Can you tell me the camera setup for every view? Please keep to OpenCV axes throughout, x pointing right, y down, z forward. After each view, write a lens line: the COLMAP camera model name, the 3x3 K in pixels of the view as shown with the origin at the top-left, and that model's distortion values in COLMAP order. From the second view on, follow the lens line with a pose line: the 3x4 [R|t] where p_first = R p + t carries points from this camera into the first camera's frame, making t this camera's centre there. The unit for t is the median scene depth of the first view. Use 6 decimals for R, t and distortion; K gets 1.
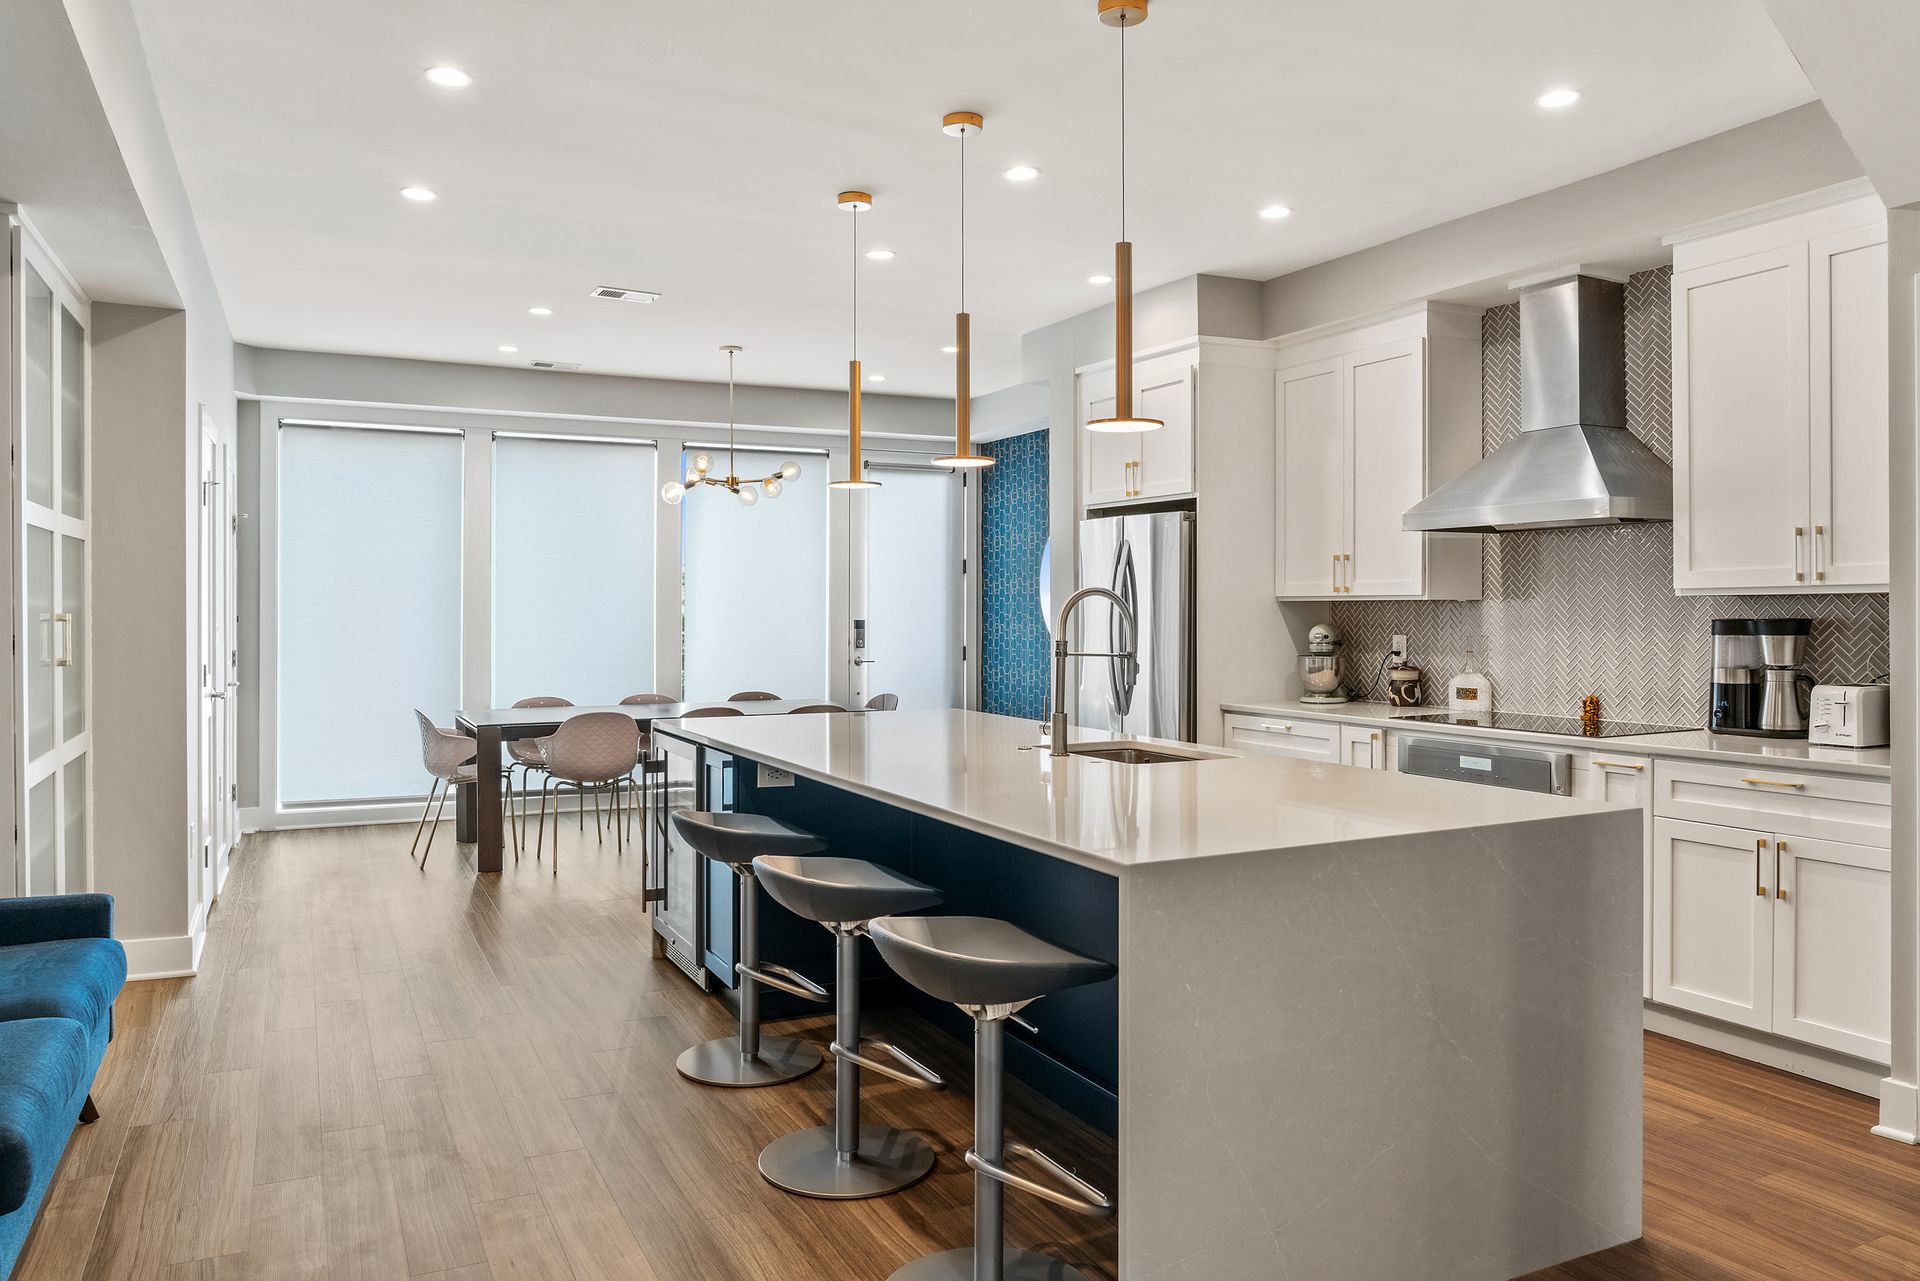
lens RADIAL K [[1327.6, 0, 1029.0], [0, 1327.6, 613.7], [0, 0, 1]] dist [-0.026594, -0.003438]
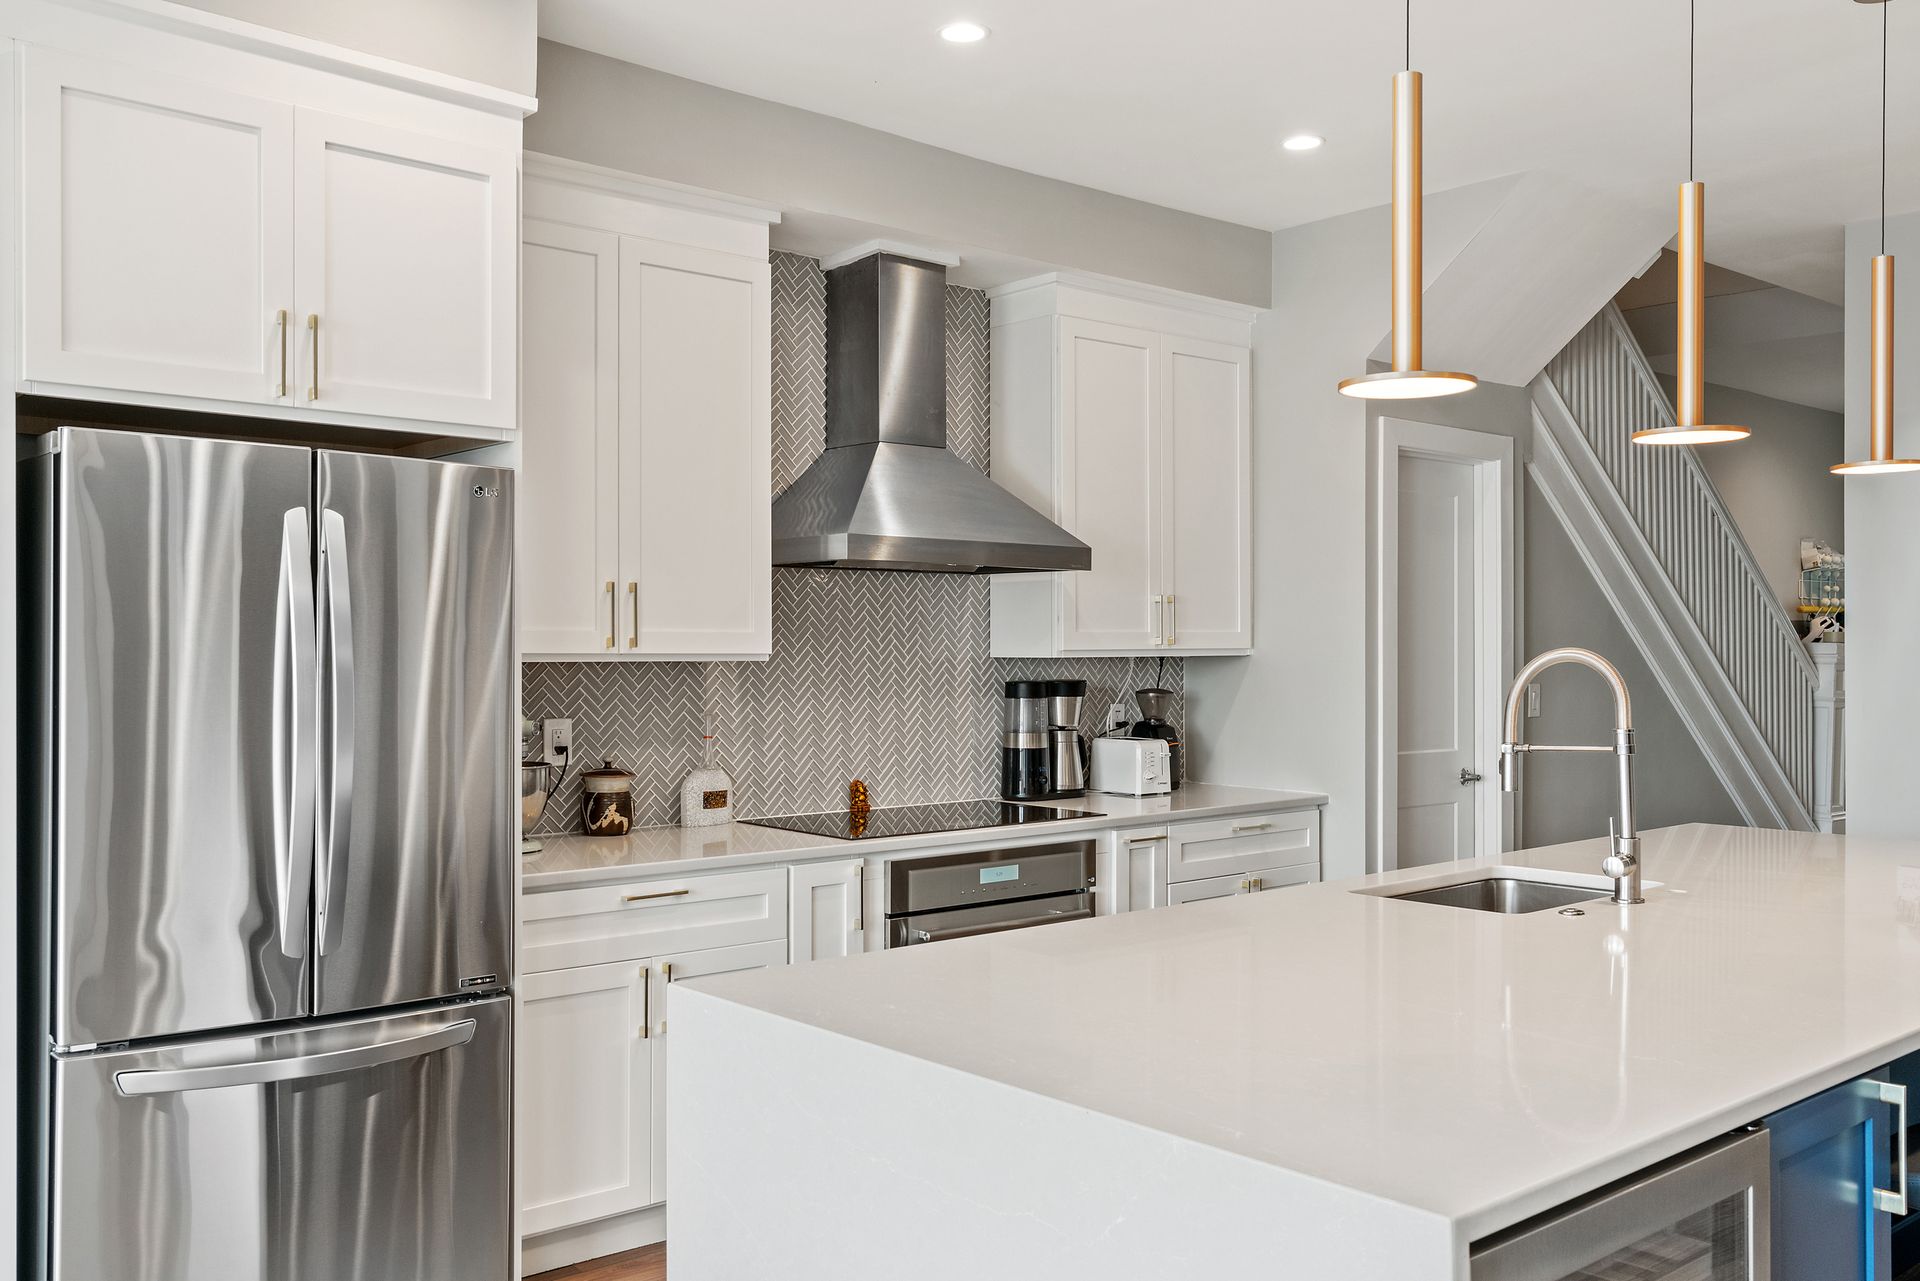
lens RADIAL K [[1671.6, 0, 930.4], [0, 1671.6, 634.1], [0, 0, 1]] dist [0.004589, 0.002987]
pose [[-0.221180, 0.010841, 0.975173, -0.649252], [0.002686, 0.999941, -0.010507, -0.017628], [-0.975229, 0.000295, -0.221196, 1.356062]]
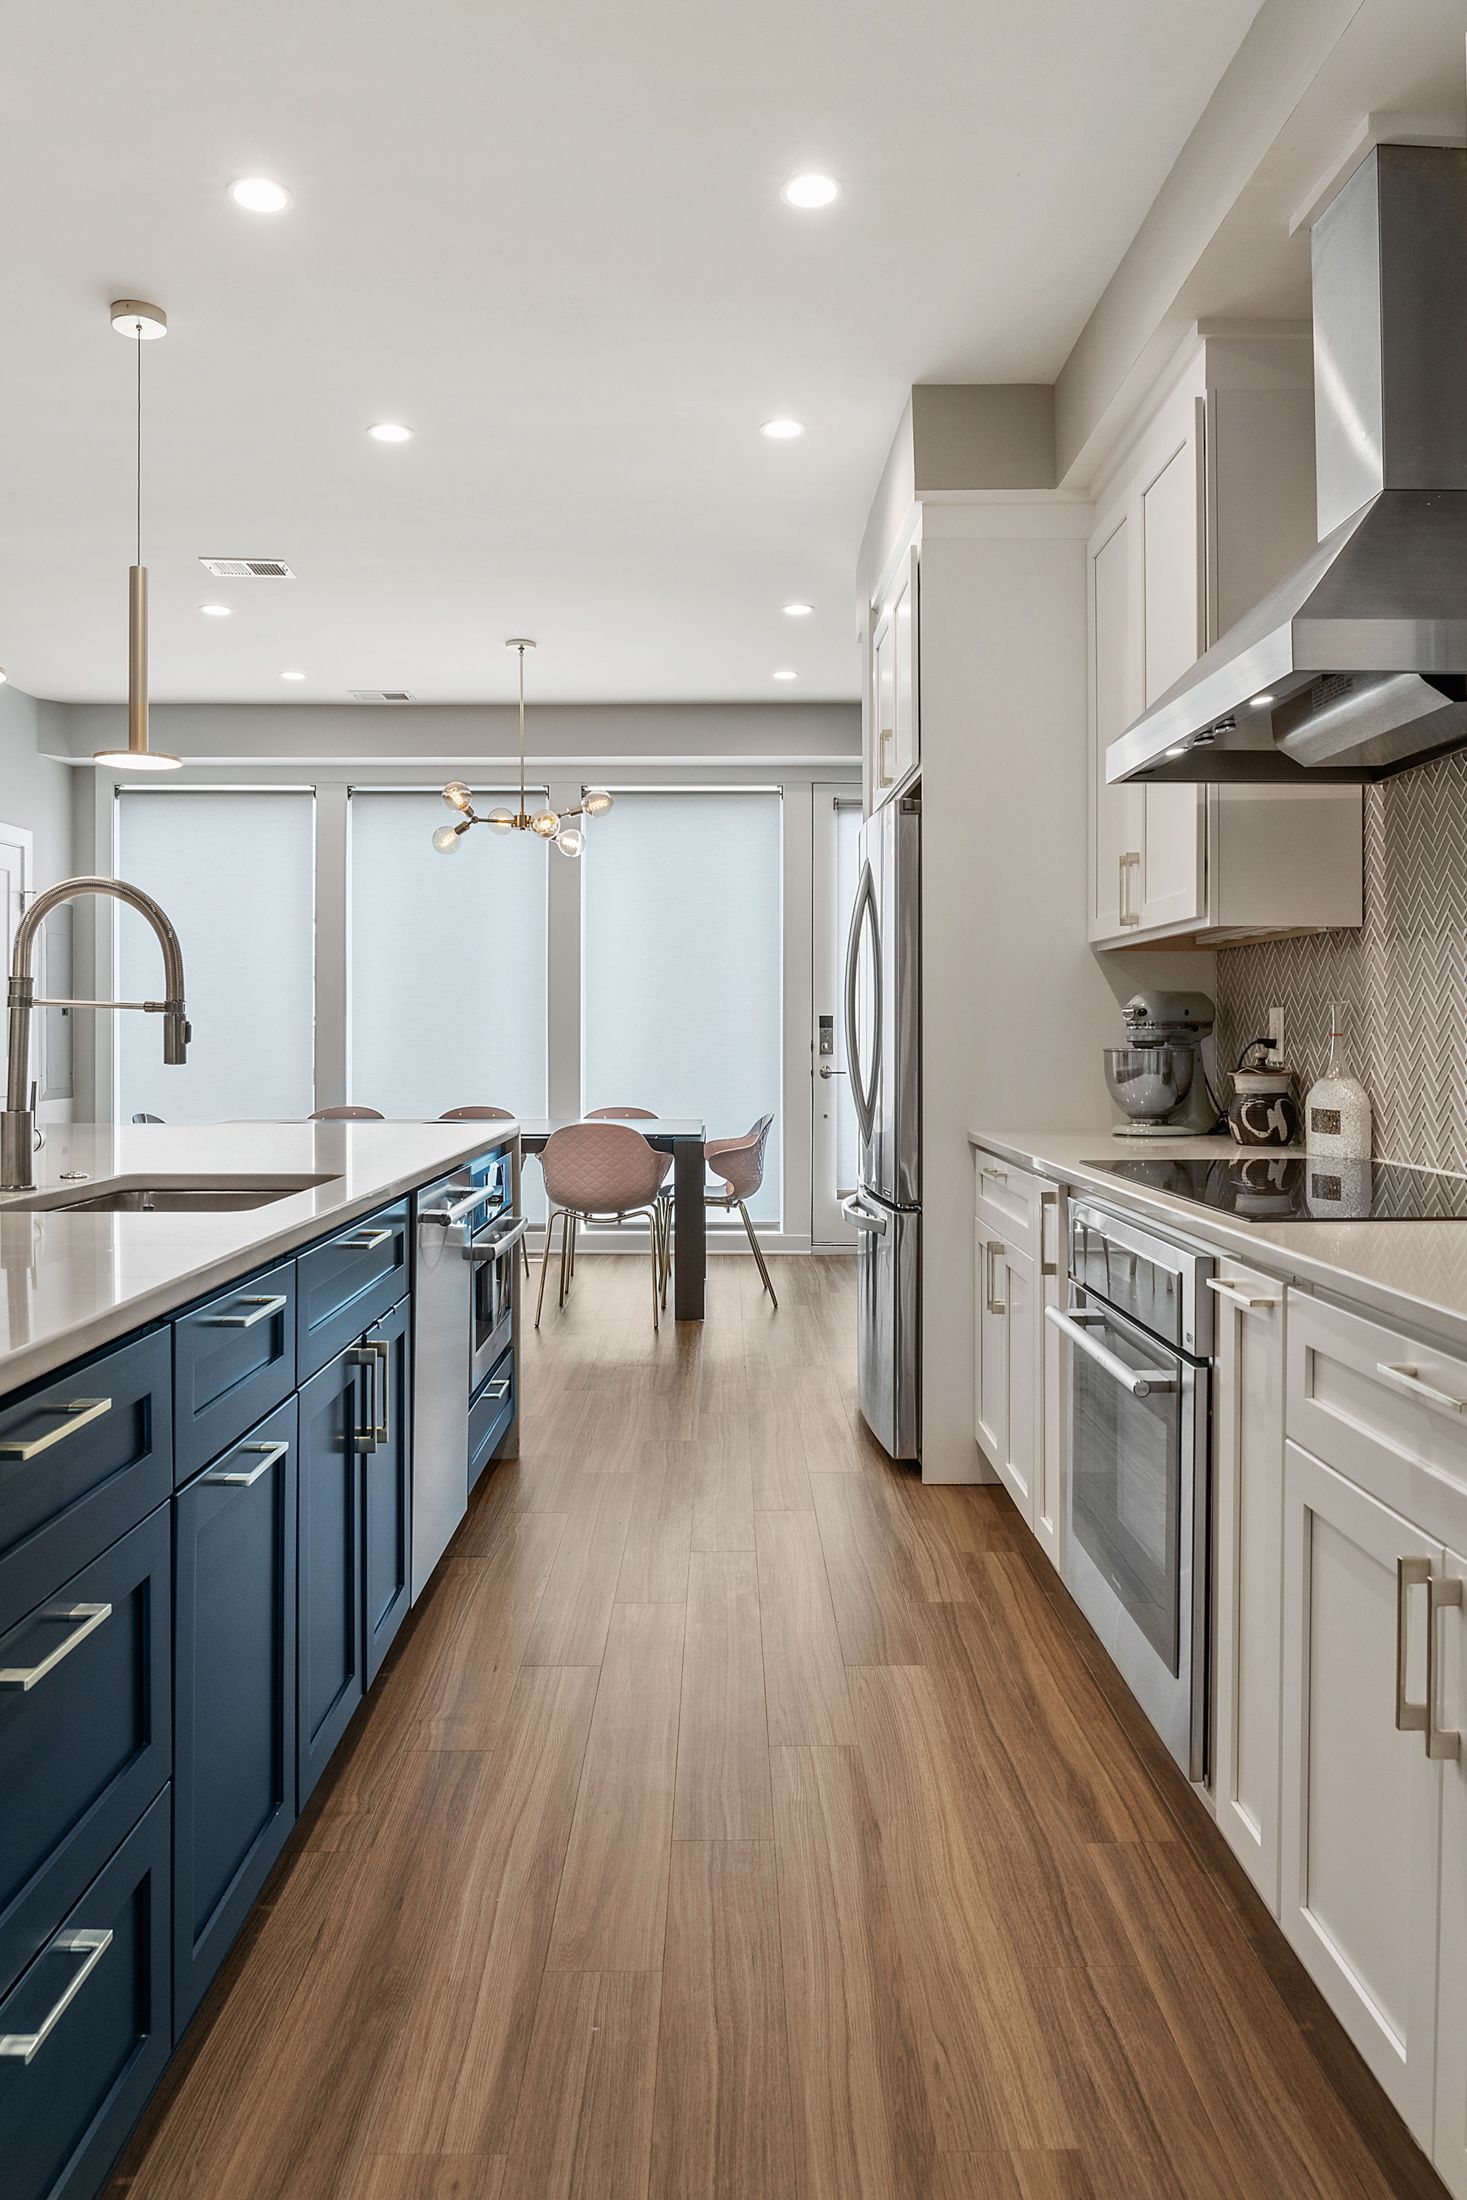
lens RADIAL K [[1540.7, 0, 728.8], [0, 1540.7, 1030.9], [0, 0, 1]] dist [-0.009985, -0.004569]
pose [[0.882807, 0.004471, -0.469715, 0.511335], [-0.007651, 0.999959, -0.004861, 0.040422], [0.469674, 0.007885, 0.882805, 0.507188]]
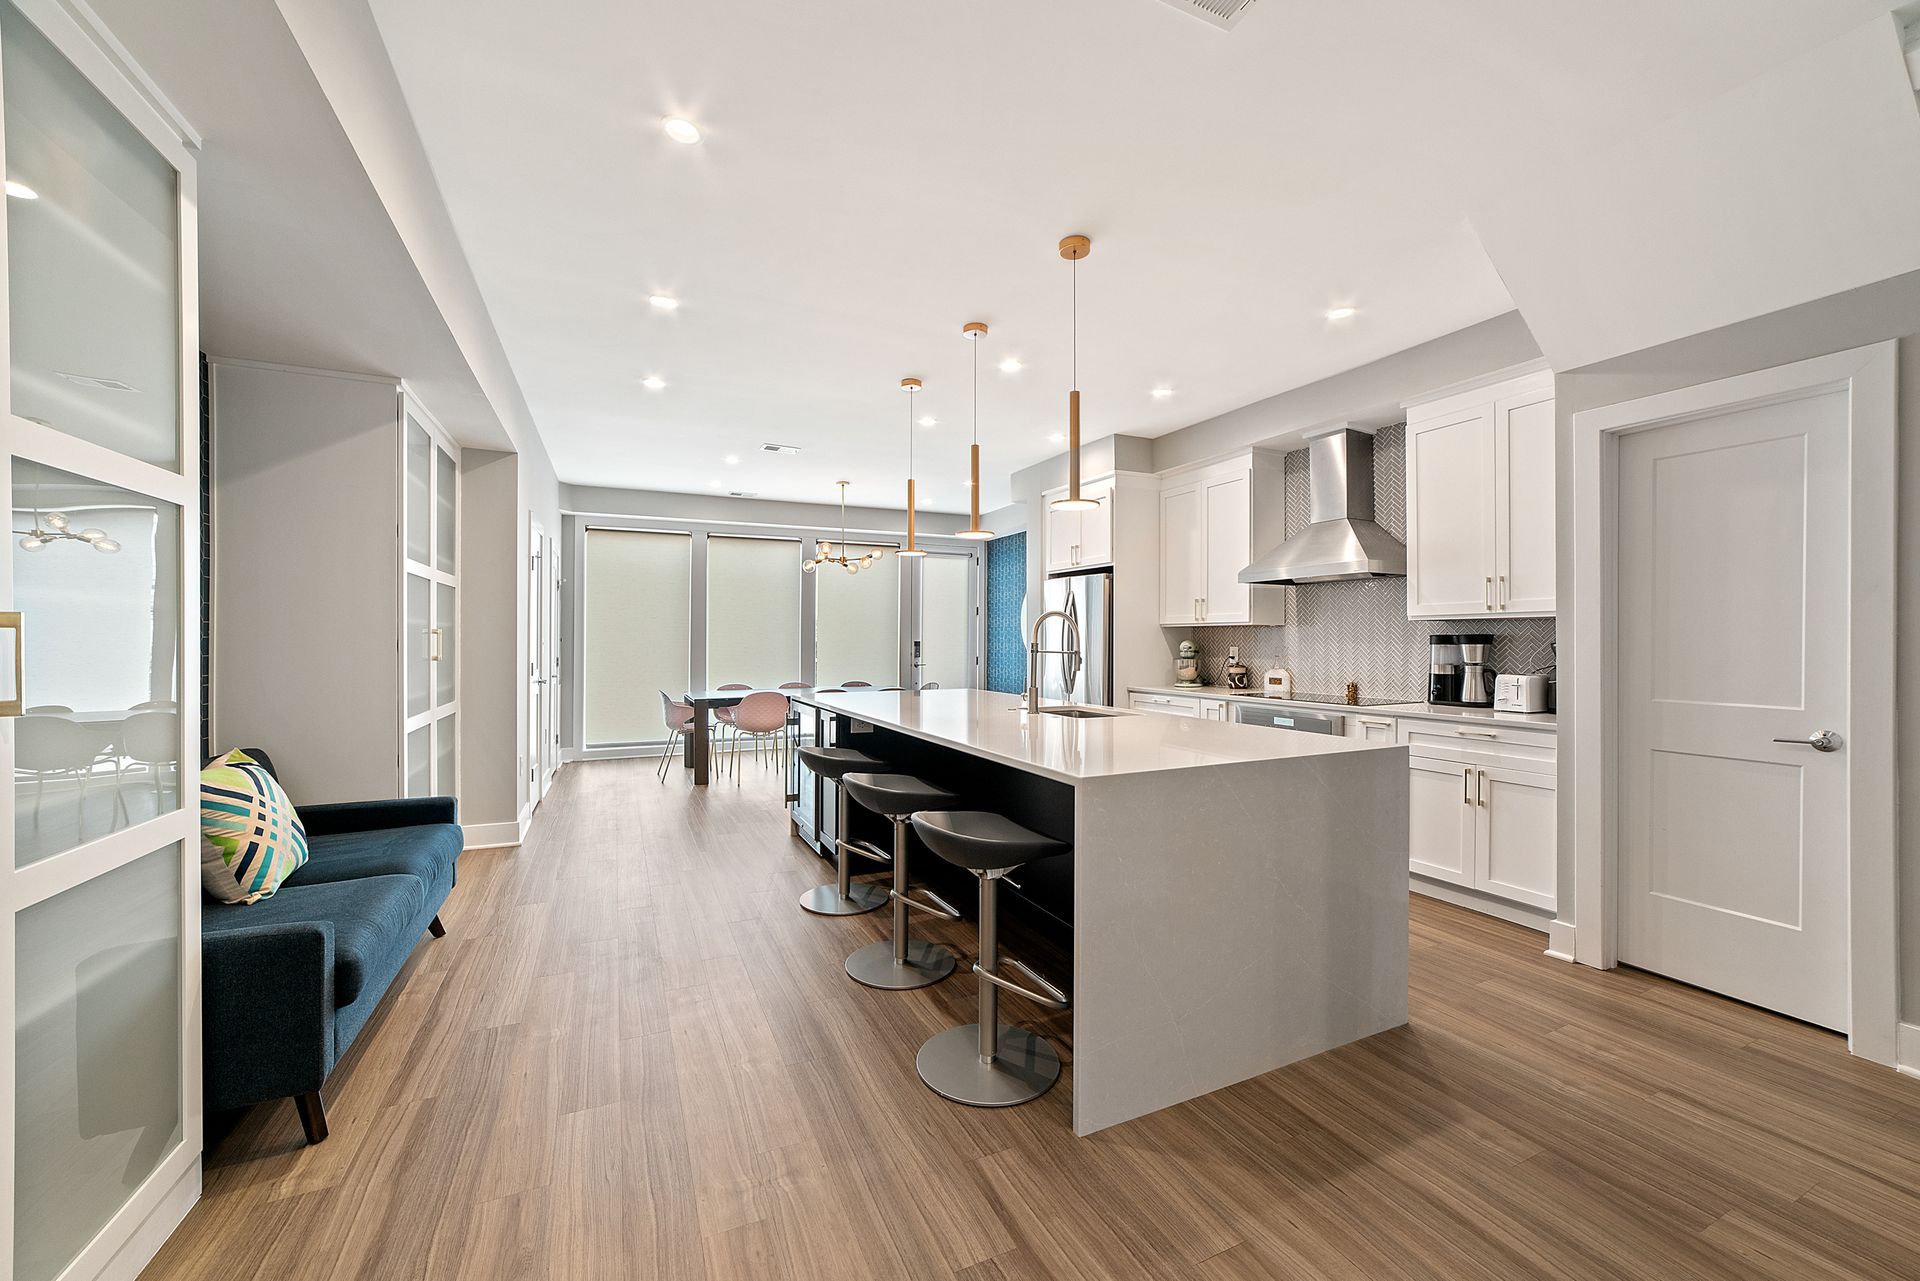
lens RADIAL K [[745.4, 0, 998.4], [0, 745.4, 641.9], [0, 0, 1]] dist [-0.000294, 0.000008]
pose [[0.999773, 0.002039, -0.021197, -0.000358], [-0.002032, 0.999998, 0.000360, 0.013868], [0.021197, -0.000317, 0.999775, 0.060394]]
